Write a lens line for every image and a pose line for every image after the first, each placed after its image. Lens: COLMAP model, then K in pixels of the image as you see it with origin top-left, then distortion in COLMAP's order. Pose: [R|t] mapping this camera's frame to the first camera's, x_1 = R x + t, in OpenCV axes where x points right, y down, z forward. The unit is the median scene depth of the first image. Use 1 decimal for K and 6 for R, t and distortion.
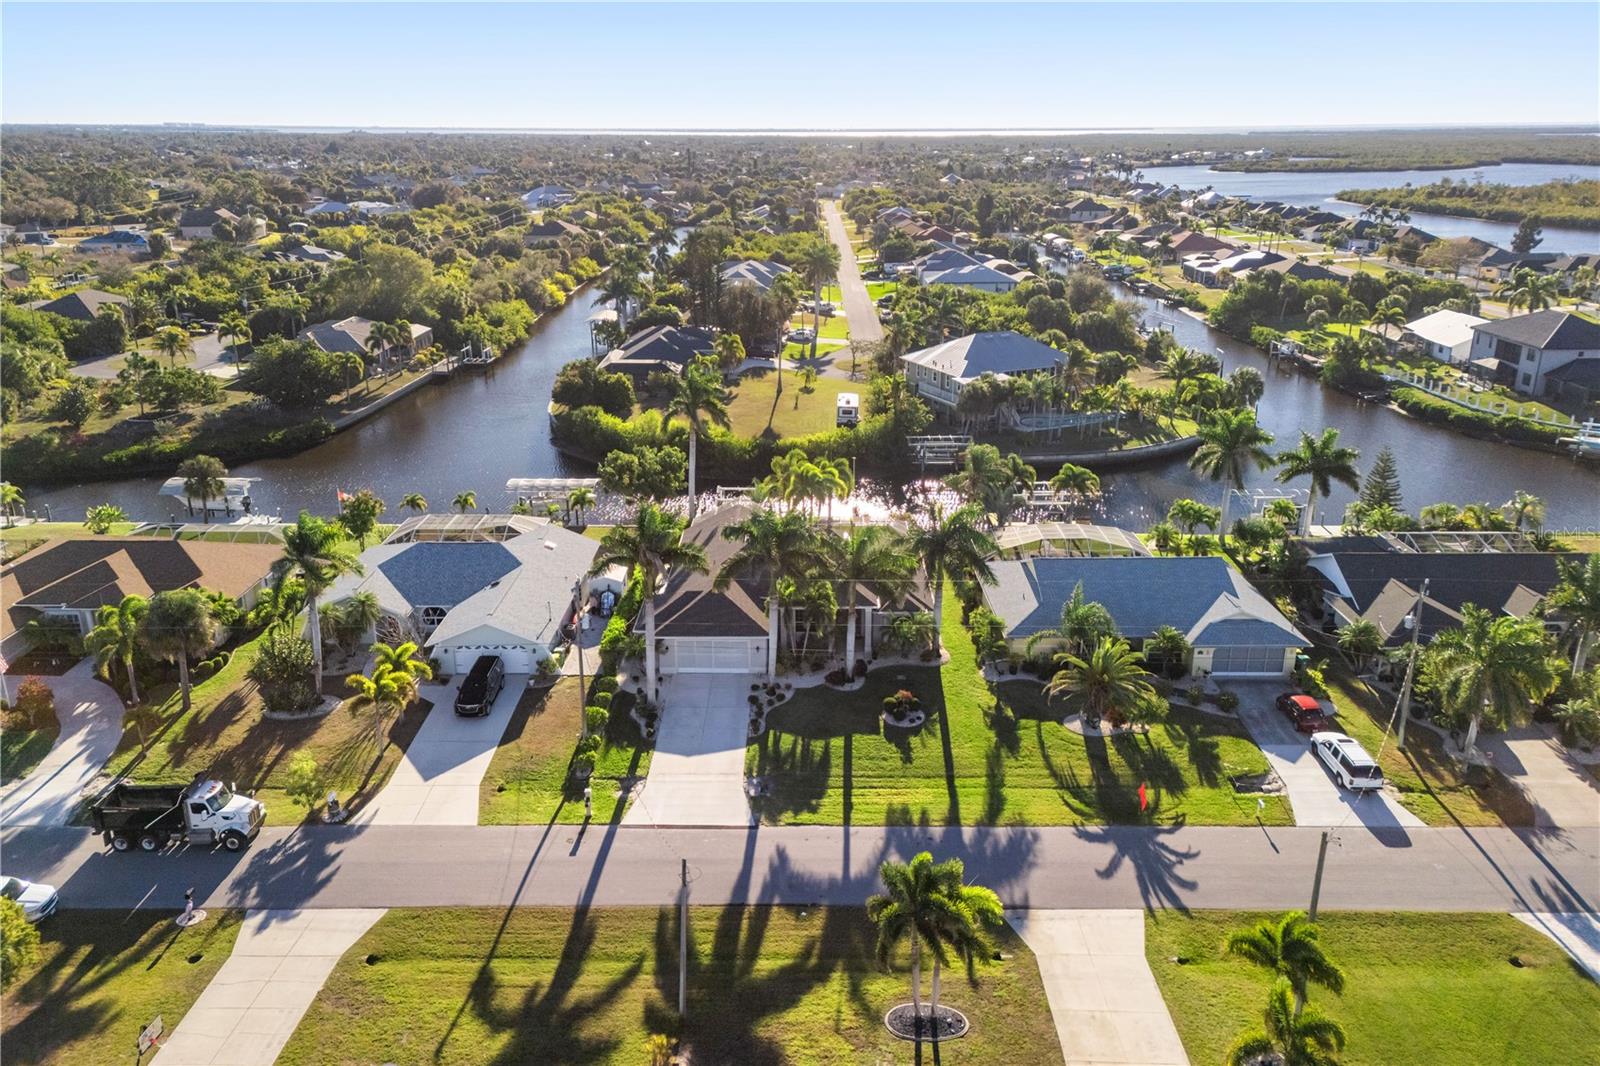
lens RADIAL K [[1103.1, 0, 800.0], [0, 1103.1, 533.0], [0, 0, 1]] dist [-0.002647, -0.001669]
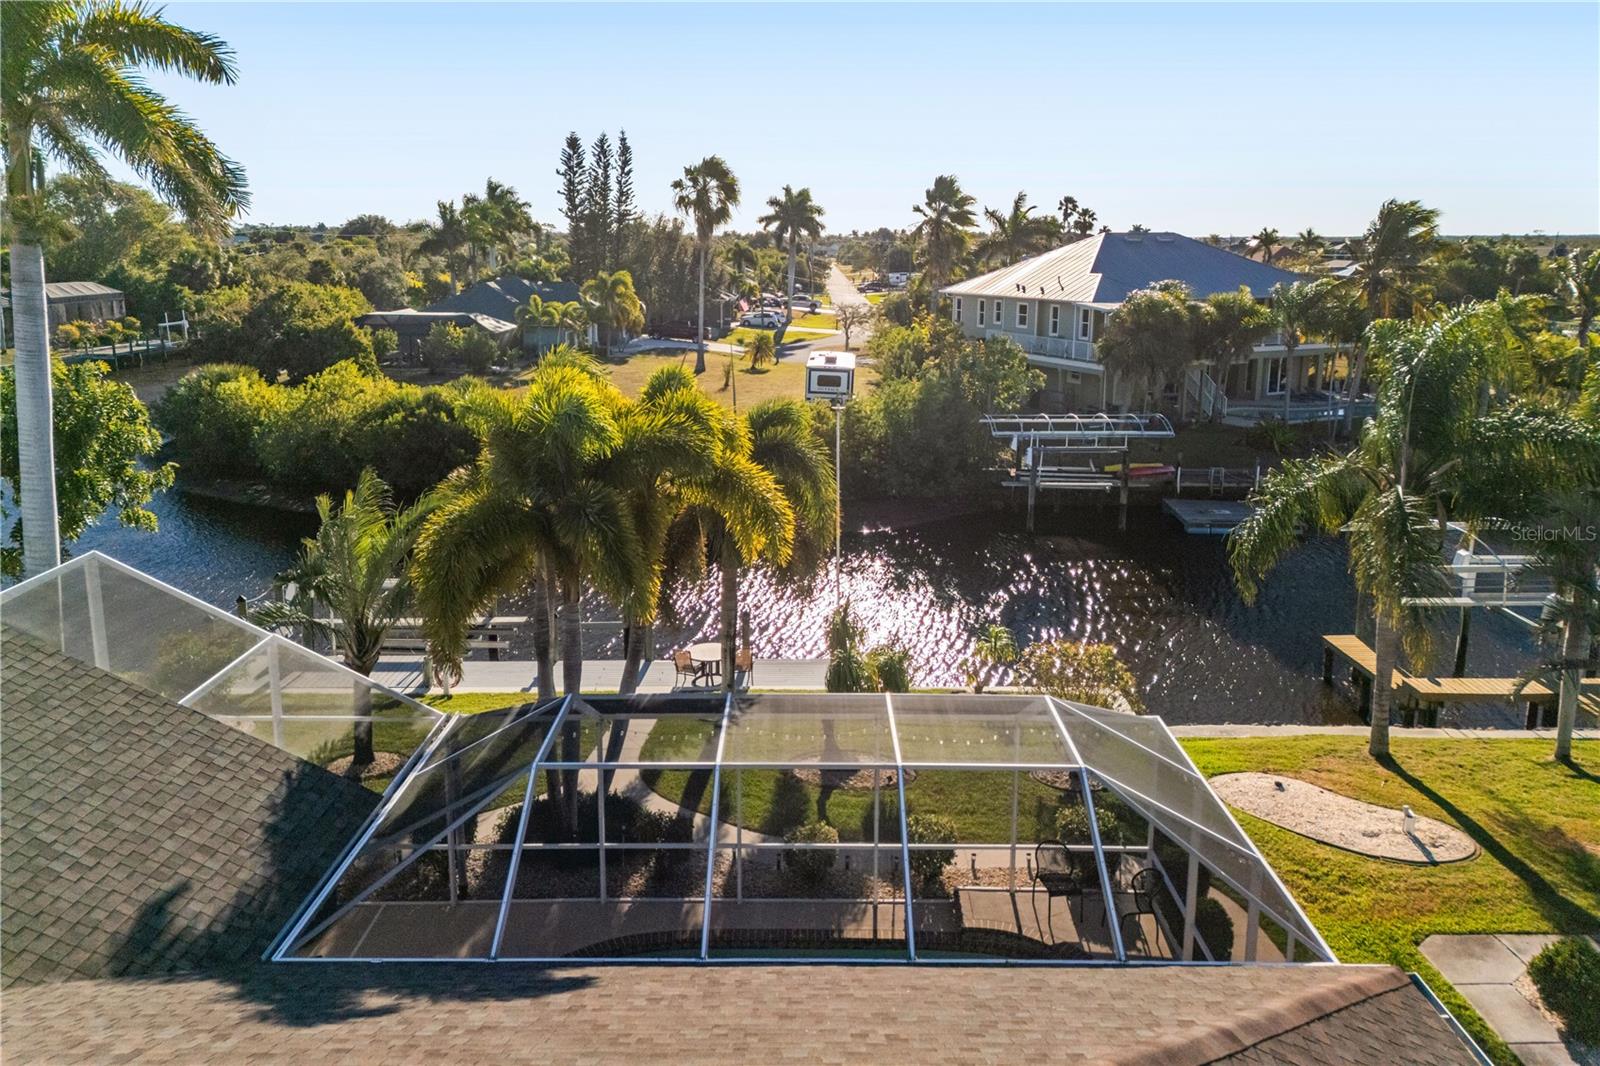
lens RADIAL K [[1103.1, 0, 800.0], [0, 1103.1, 533.0], [0, 0, 1]] dist [-0.002647, -0.001669]
pose [[0.999990, 0.001690, 0.004154, 0.030885], [-0.001369, 0.997105, -0.076025, -0.017784], [-0.004271, 0.076018, 0.997097, 0.593103]]
